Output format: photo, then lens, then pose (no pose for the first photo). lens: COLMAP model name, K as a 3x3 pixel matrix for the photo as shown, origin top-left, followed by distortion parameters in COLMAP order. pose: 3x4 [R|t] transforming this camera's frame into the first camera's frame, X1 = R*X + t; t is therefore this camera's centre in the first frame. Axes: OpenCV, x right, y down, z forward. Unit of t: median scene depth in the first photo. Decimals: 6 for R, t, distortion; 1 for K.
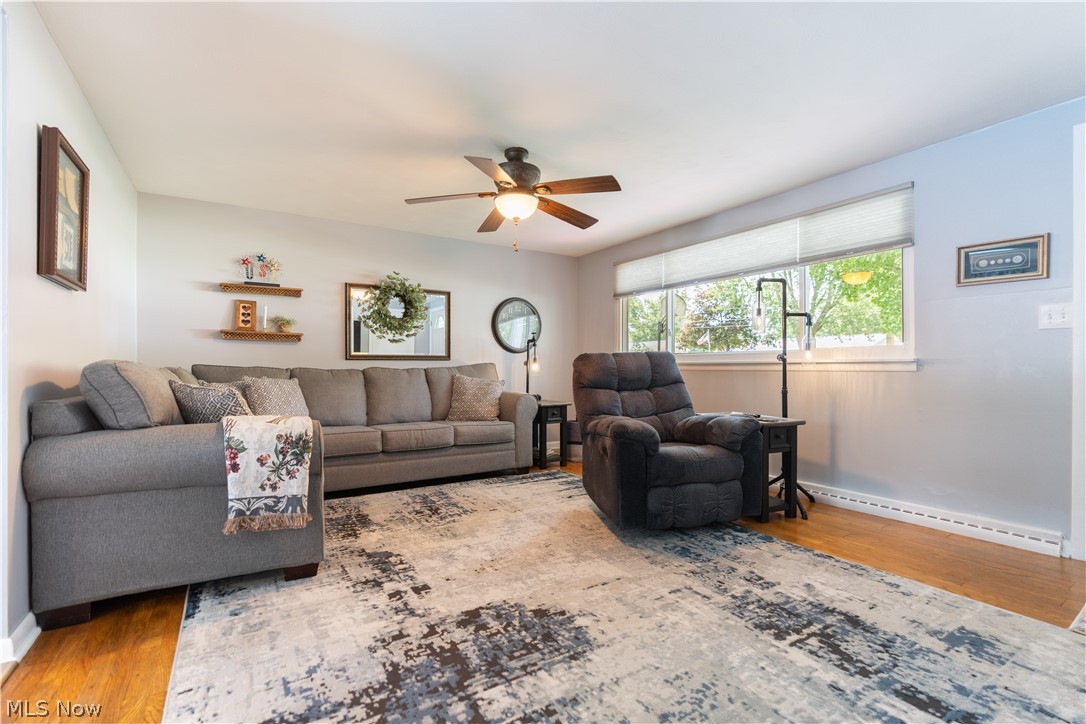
lens RADIAL K [[487.5, 0, 541.3], [0, 487.5, 365.2], [0, 0, 1]] dist [-0.004507, 0.000718]
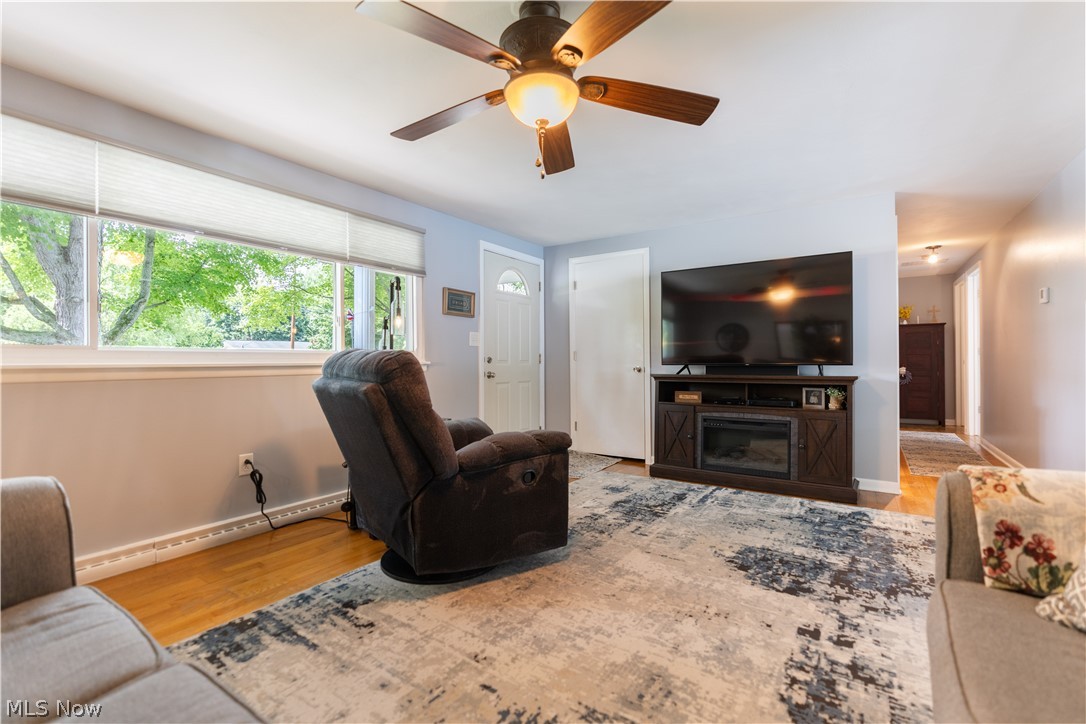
lens RADIAL K [[487.5, 0, 541.3], [0, 487.5, 365.2], [0, 0, 1]] dist [-0.004507, 0.000718]
pose [[-0.403189, -0.002979, 0.915112, -0.858201], [0.001961, 0.999990, 0.004120, -0.015229], [-0.915115, 0.003456, -0.403179, 1.817409]]
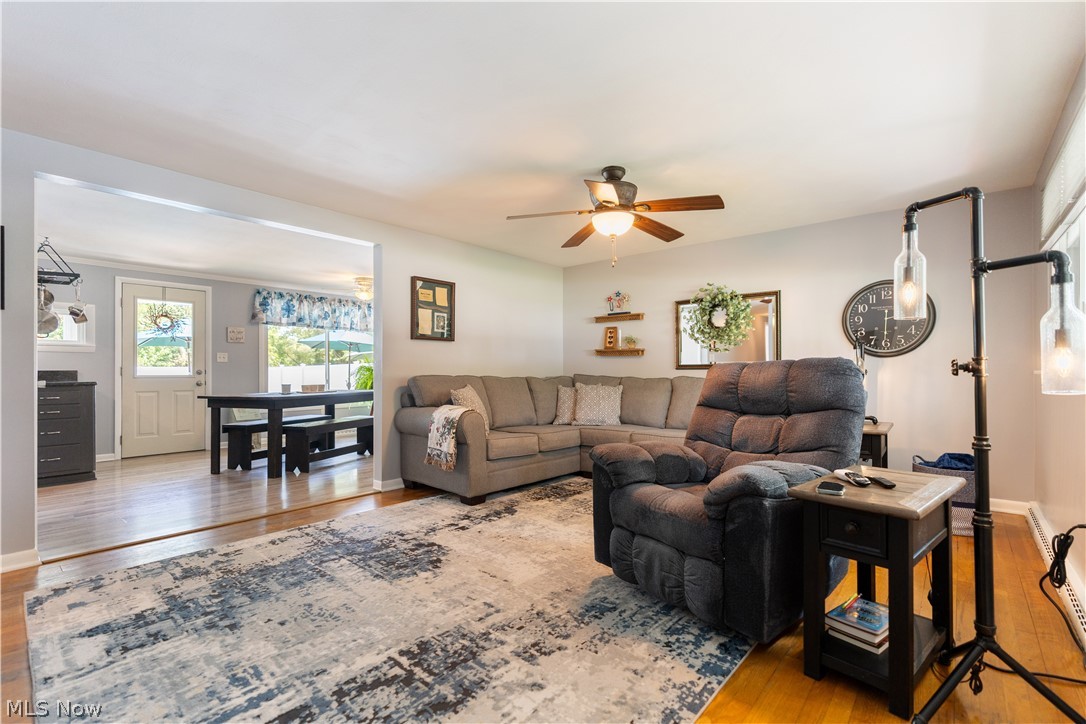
lens RADIAL K [[487.5, 0, 541.3], [0, 487.5, 365.2], [0, 0, 1]] dist [-0.004507, 0.000718]
pose [[0.294189, -0.011715, -0.955675, 1.296564], [0.008243, 0.999919, -0.009720, -0.027292], [0.955712, -0.005019, 0.294262, 0.812978]]
